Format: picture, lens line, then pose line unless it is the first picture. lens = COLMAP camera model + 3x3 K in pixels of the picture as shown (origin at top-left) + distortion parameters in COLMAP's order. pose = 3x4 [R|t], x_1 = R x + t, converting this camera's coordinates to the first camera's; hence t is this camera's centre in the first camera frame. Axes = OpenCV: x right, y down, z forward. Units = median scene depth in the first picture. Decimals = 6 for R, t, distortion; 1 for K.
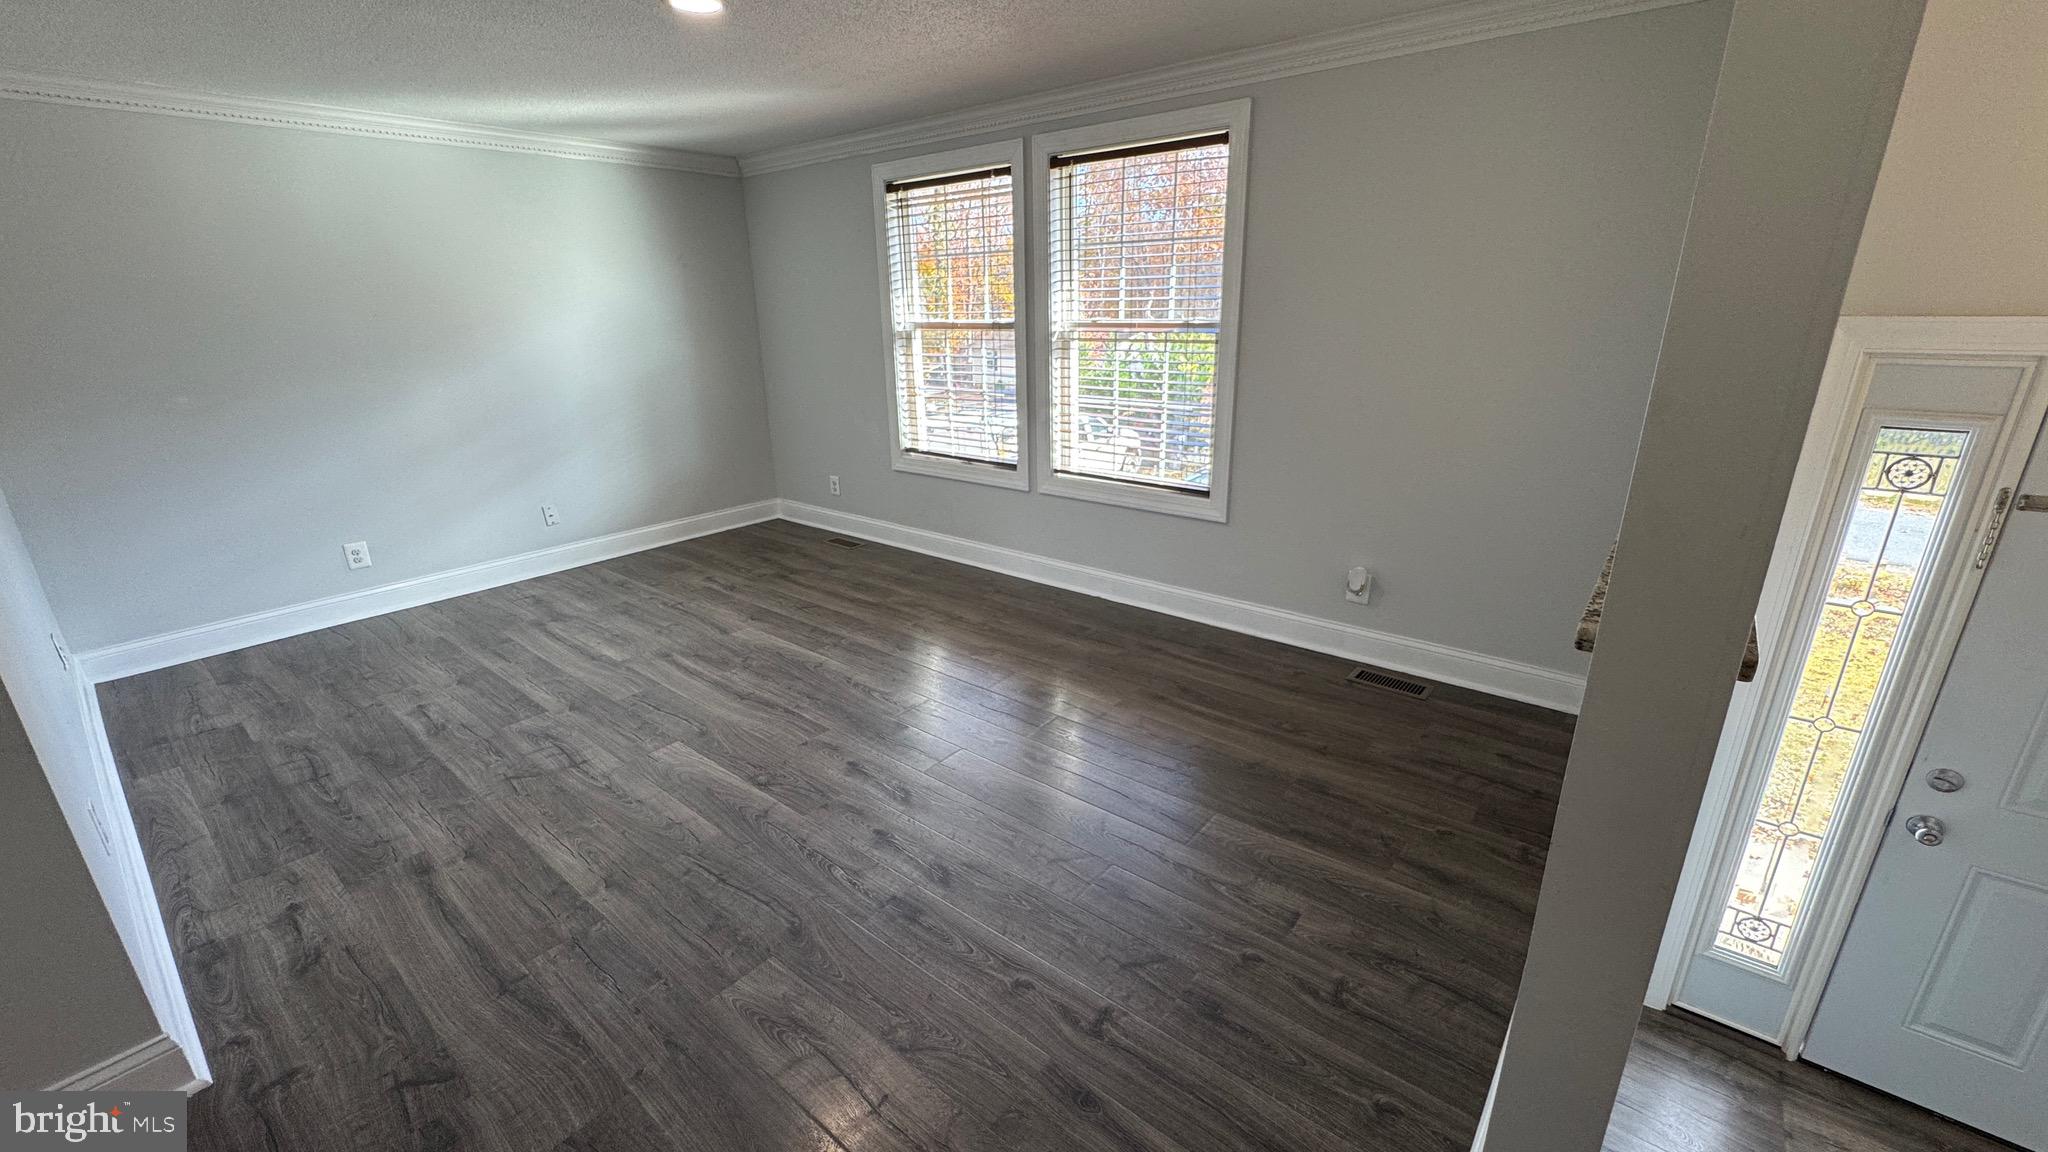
lens RADIAL K [[819.5, 0, 1024.9], [0, 819.5, 573.7], [0, 0, 1]] dist [-0.003235, -0.000681]
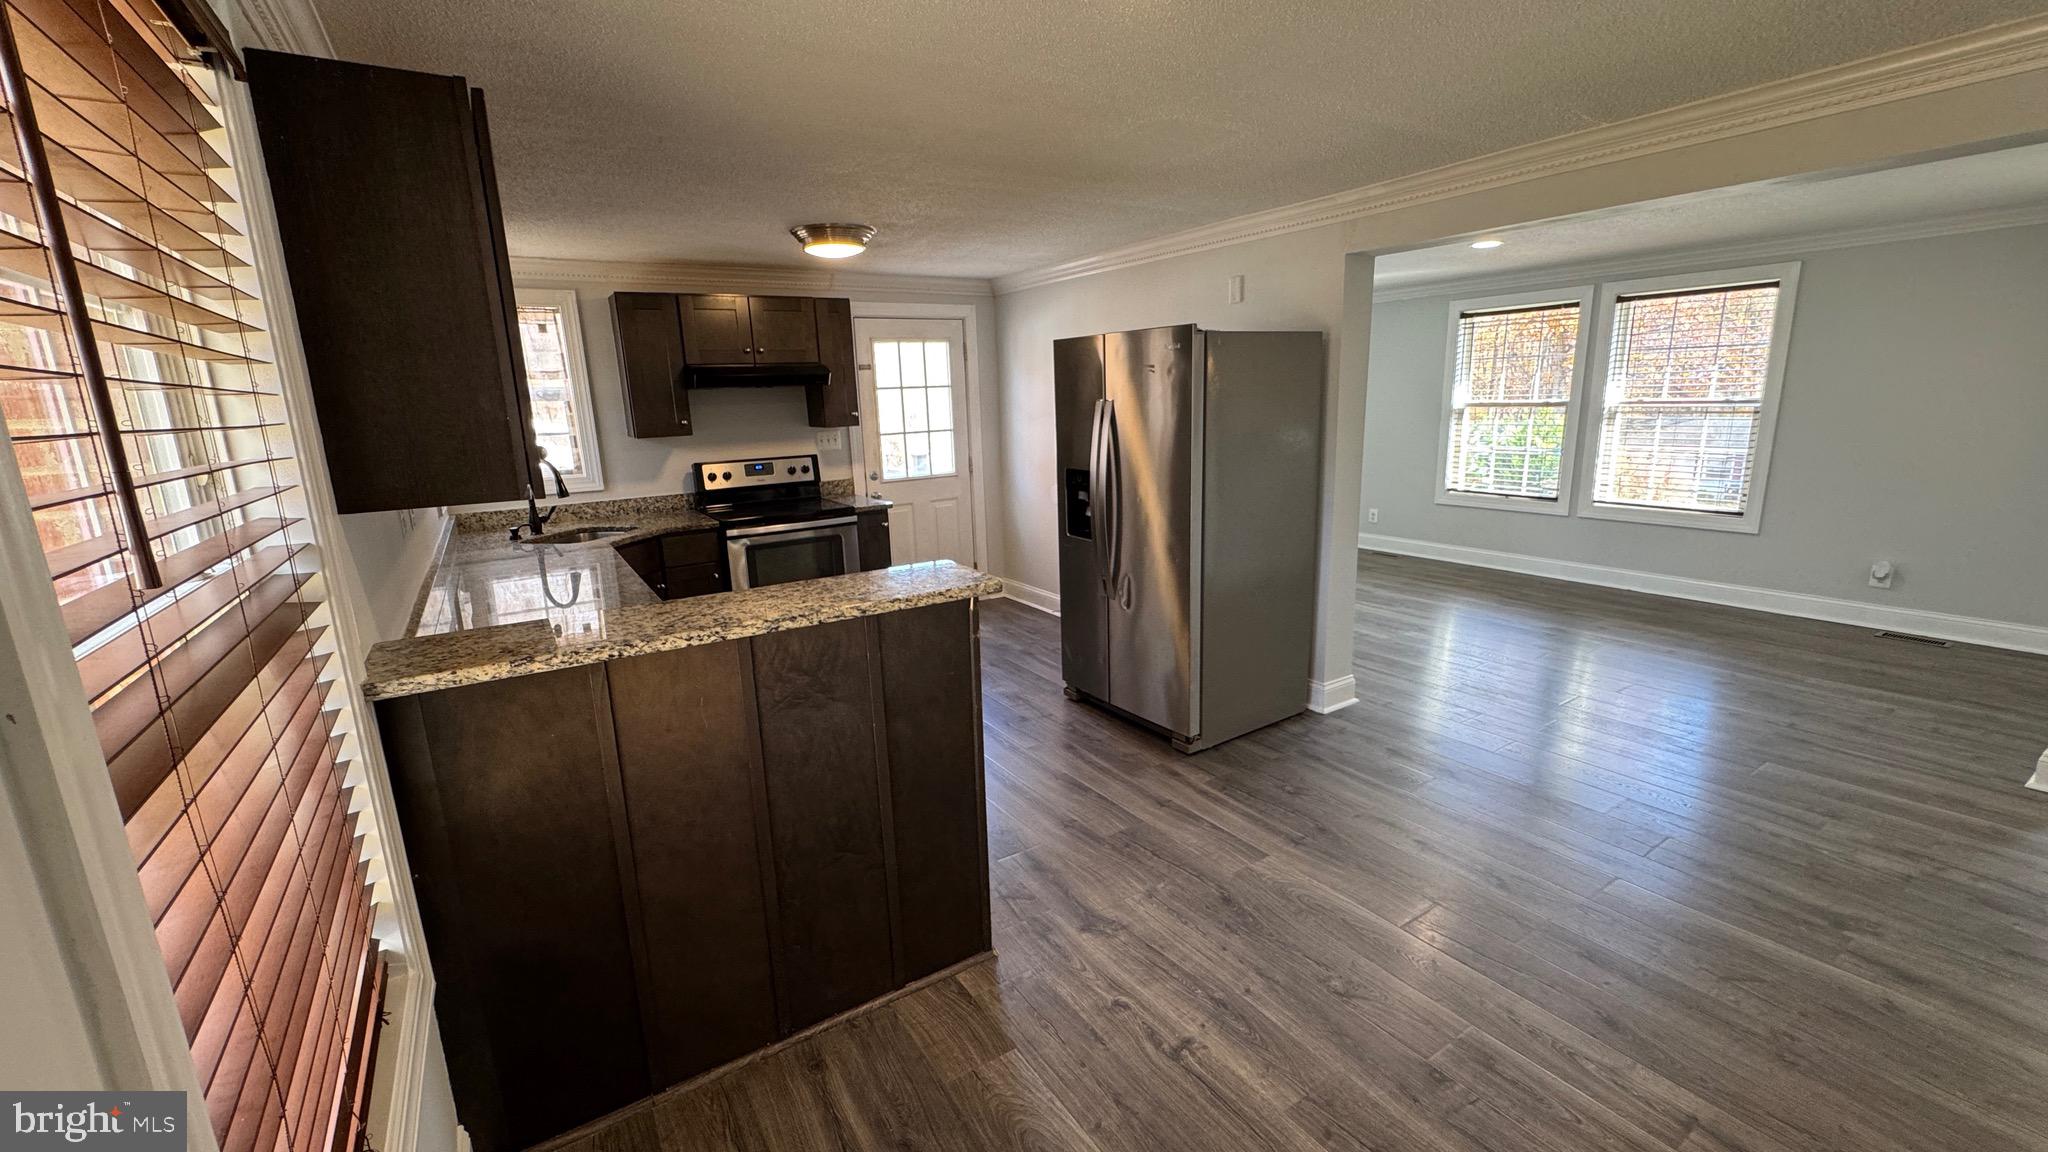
lens RADIAL K [[819.5, 0, 1015.9], [0, 819.5, 578.9], [0, 0, 1]] dist [-0.003235, -0.000681]
pose [[0.950488, 0.054924, -0.305868, -0.717101], [-0.082624, 0.993496, -0.078354, 0.307568], [0.299575, 0.099746, 0.948844, -0.981331]]
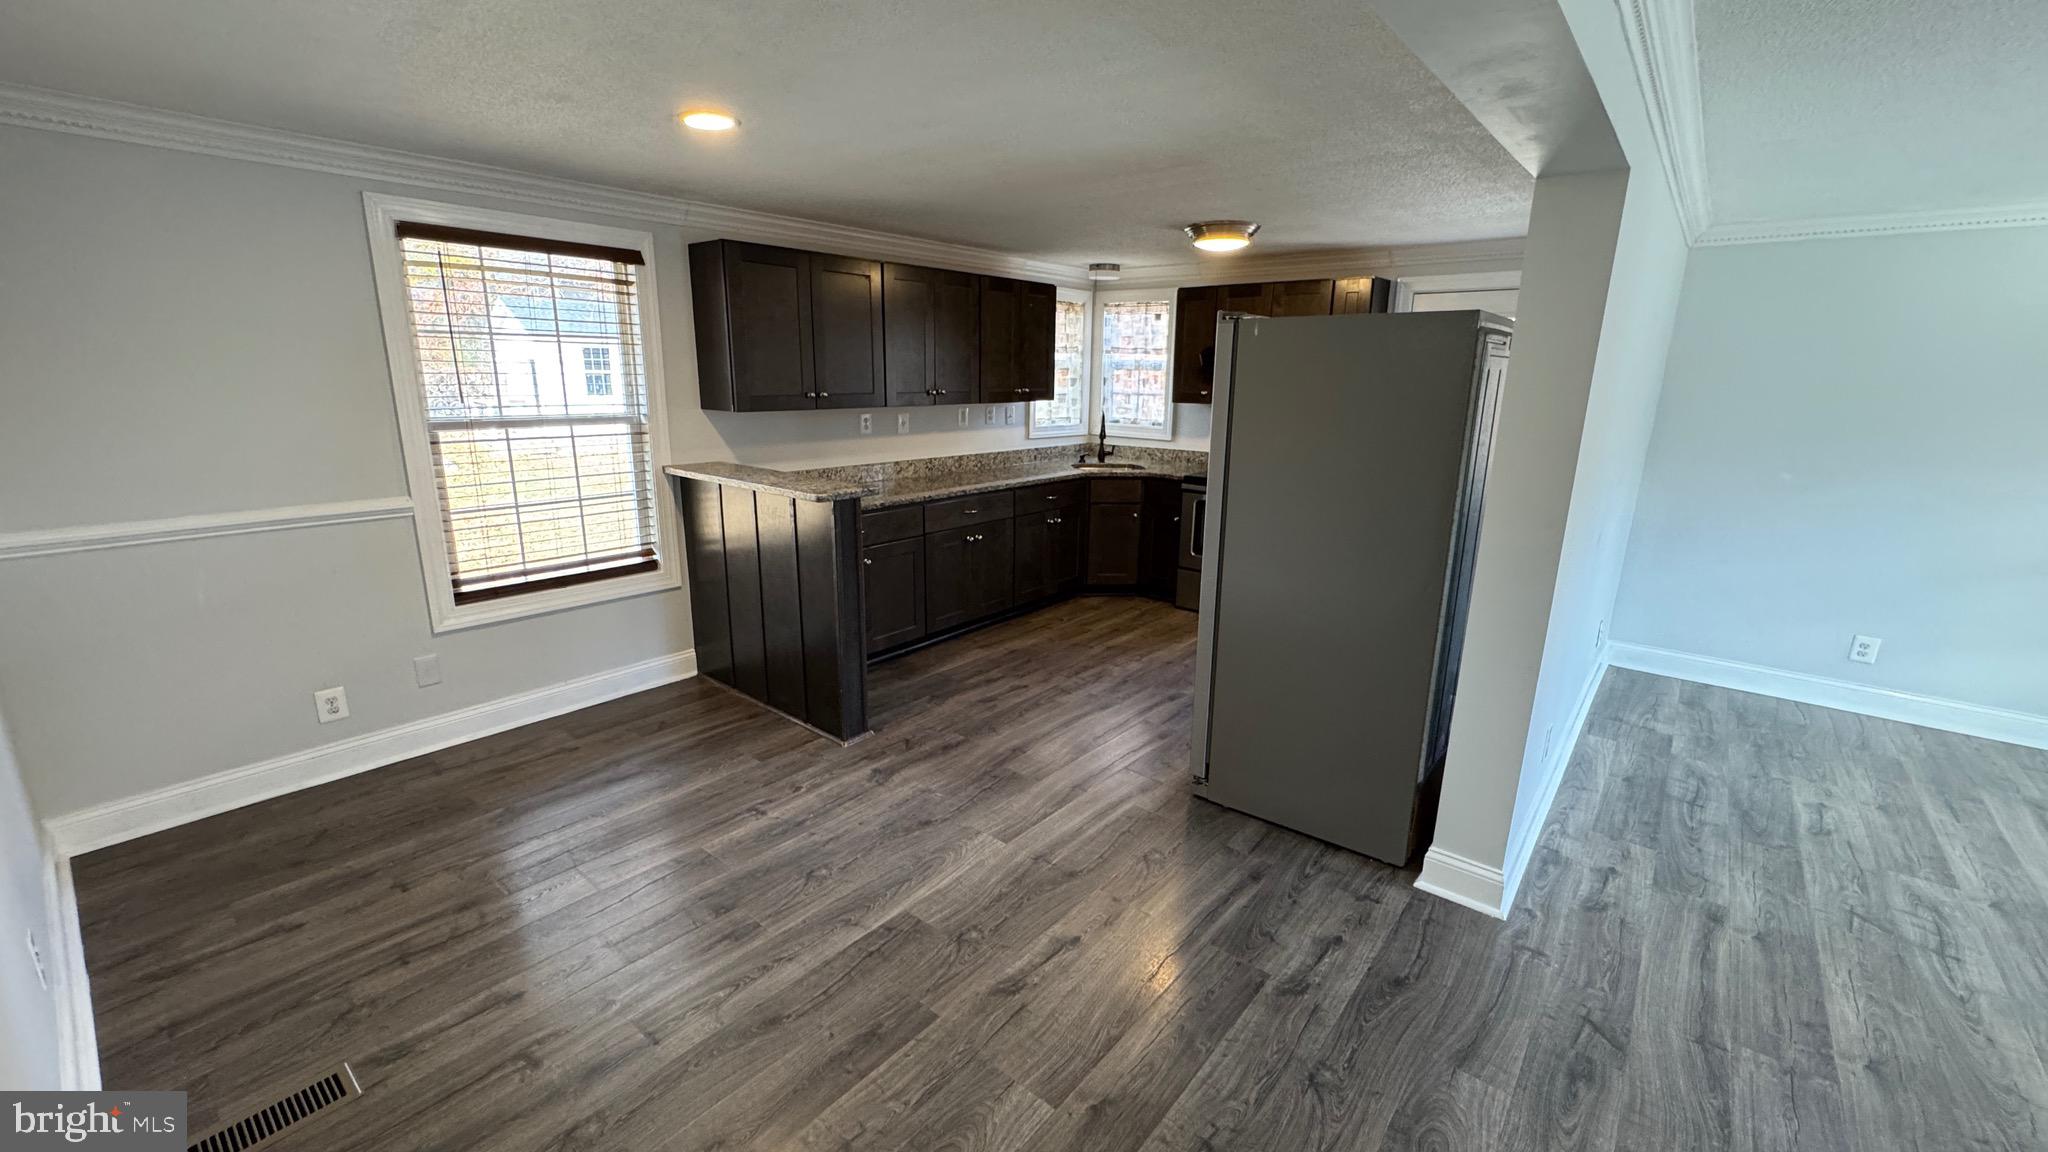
lens RADIAL K [[819.5, 0, 1017.6], [0, 819.5, 570.0], [0, 0, 1]] dist [-0.003235, -0.000681]
pose [[-0.013030, 0.254921, -0.966874, 0.173421], [-0.329152, 0.911972, 0.244882, -0.020362], [0.944187, 0.321439, 0.072025, -0.092146]]
